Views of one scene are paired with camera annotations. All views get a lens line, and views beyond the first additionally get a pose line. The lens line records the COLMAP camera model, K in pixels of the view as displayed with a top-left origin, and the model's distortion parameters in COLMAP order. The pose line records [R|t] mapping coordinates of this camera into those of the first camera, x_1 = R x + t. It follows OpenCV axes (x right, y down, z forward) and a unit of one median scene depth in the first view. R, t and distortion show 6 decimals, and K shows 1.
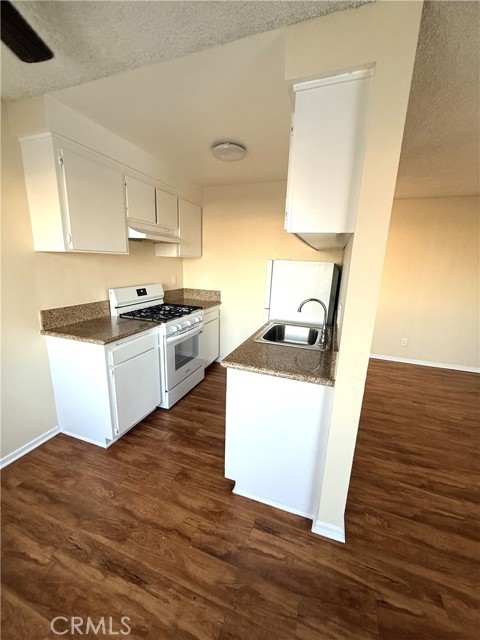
lens RADIAL K [[248.8, 0, 236.8], [0, 248.8, 336.9], [0, 0, 1]] dist [-0.000246, 0.000091]
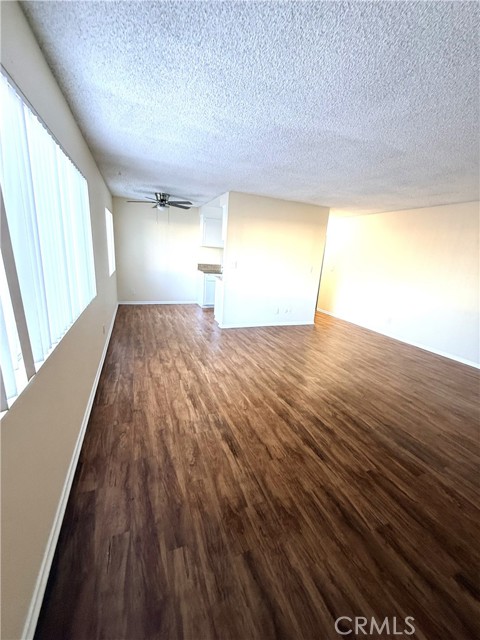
lens RADIAL K [[259.3, 0, 240.0], [0, 259.3, 320.0], [0, 0, 1]] dist [0.000065, -0.000028]
pose [[0.673657, 0.205193, -0.709987, 2.030147], [-0.261867, 0.964628, 0.030320, 0.340252], [0.691095, 0.165497, 0.703561, -0.893325]]
